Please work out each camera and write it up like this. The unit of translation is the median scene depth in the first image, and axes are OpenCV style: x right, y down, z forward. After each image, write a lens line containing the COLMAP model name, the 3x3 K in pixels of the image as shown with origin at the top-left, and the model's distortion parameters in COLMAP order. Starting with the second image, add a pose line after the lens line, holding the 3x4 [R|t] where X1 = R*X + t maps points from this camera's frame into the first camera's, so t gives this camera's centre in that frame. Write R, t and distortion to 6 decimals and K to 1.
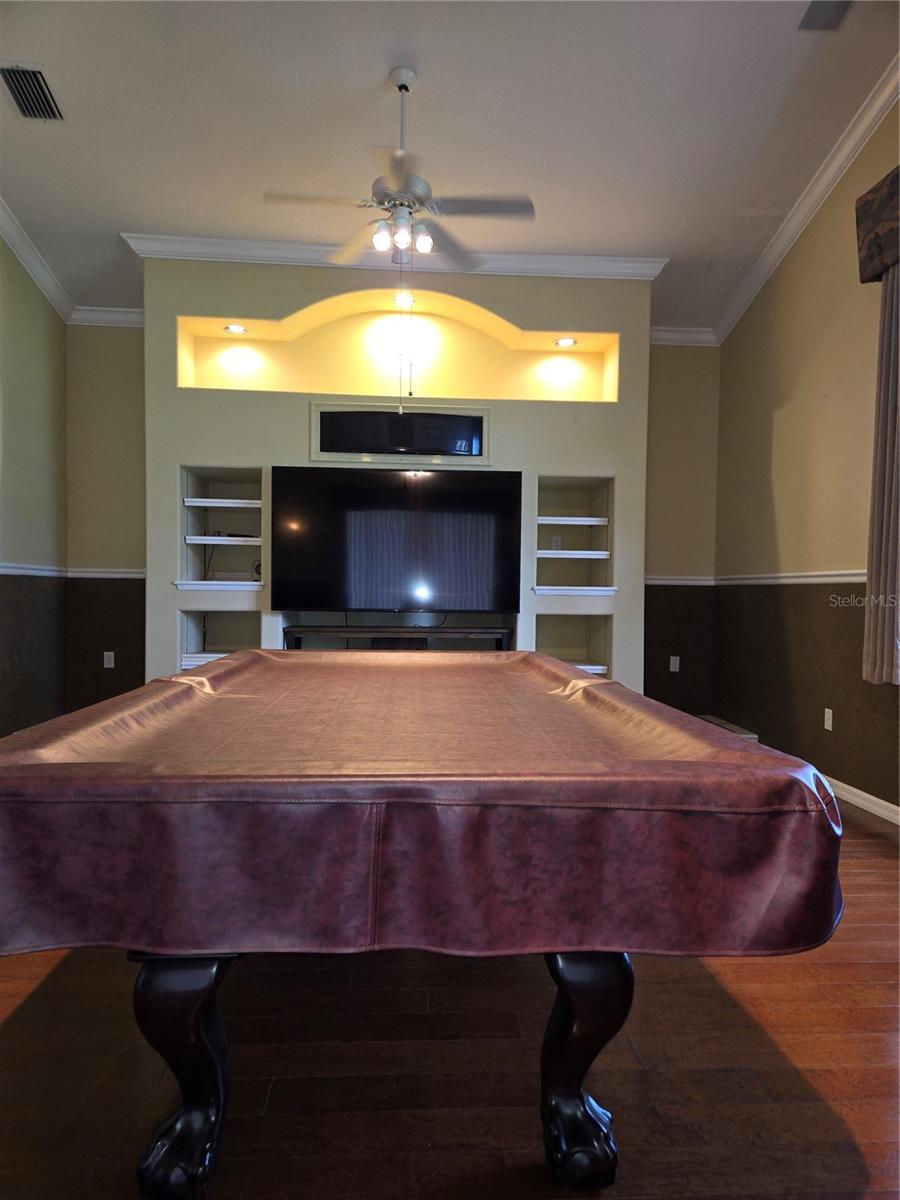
lens RADIAL K [[798.6, 0, 451.3], [0, 798.6, 610.7], [0, 0, 1]] dist [0.079094, -0.065501]
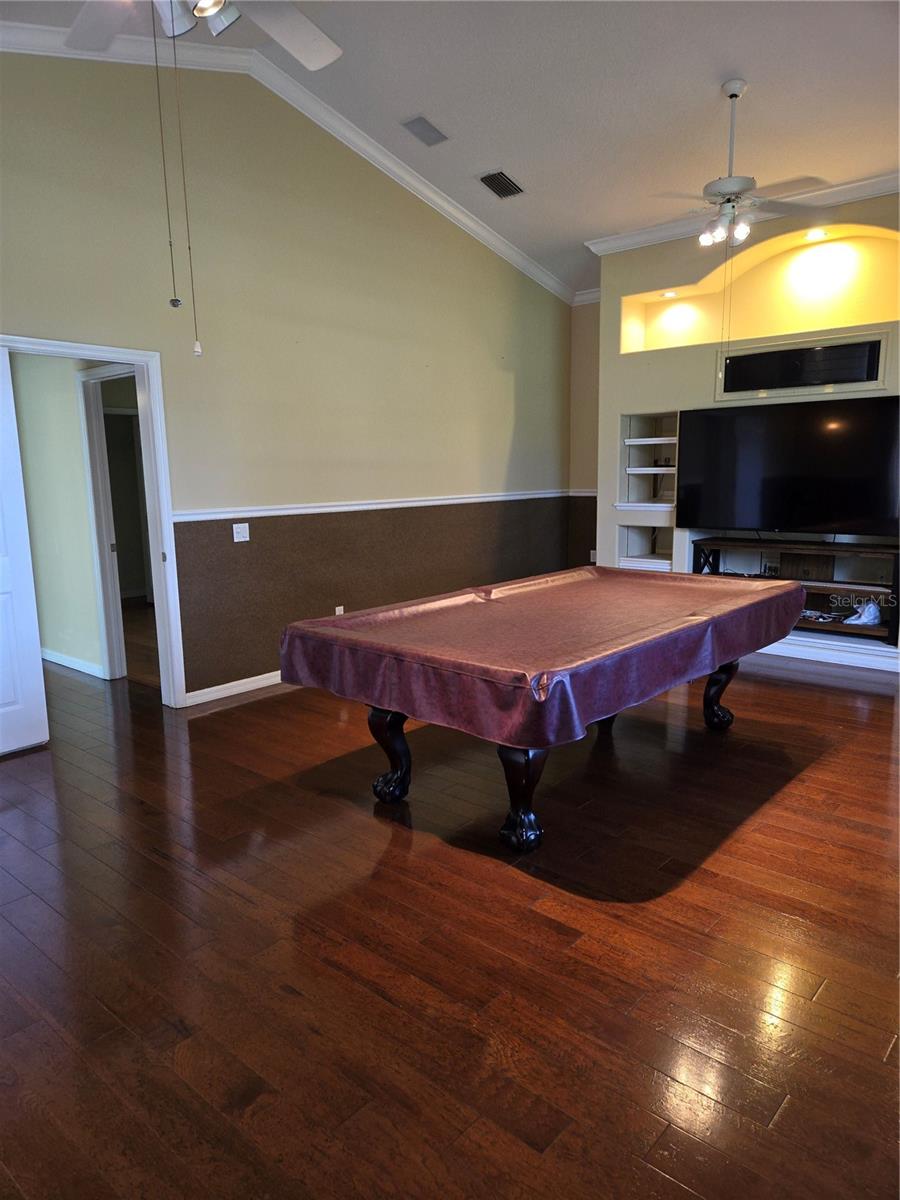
lens RADIAL K [[798.6, 0, 456.9], [0, 798.6, 598.2], [0, 0, 1]] dist [0.079094, -0.065501]
pose [[0.713416, 0.088963, -0.695071, 0.406675], [0.010321, 0.990467, 0.137365, -0.065660], [0.700665, -0.105172, 0.705696, -0.142907]]
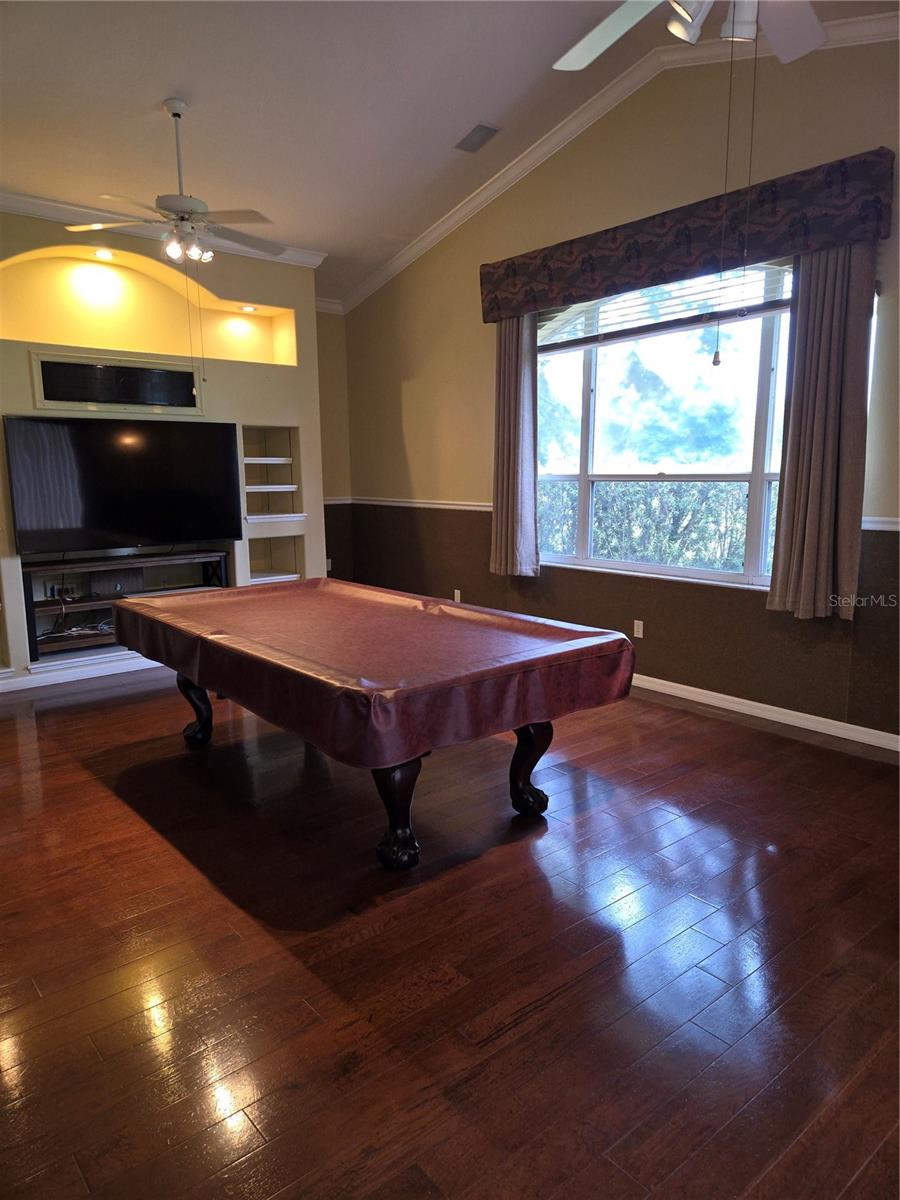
lens RADIAL K [[798.6, 0, 449.6], [0, 798.6, 597.7], [0, 0, 1]] dist [0.079094, -0.065501]
pose [[0.807262, -0.116405, 0.578599, -0.379973], [0.033441, 0.987803, 0.152072, -0.085696], [-0.589244, -0.103413, 0.801309, -0.194837]]
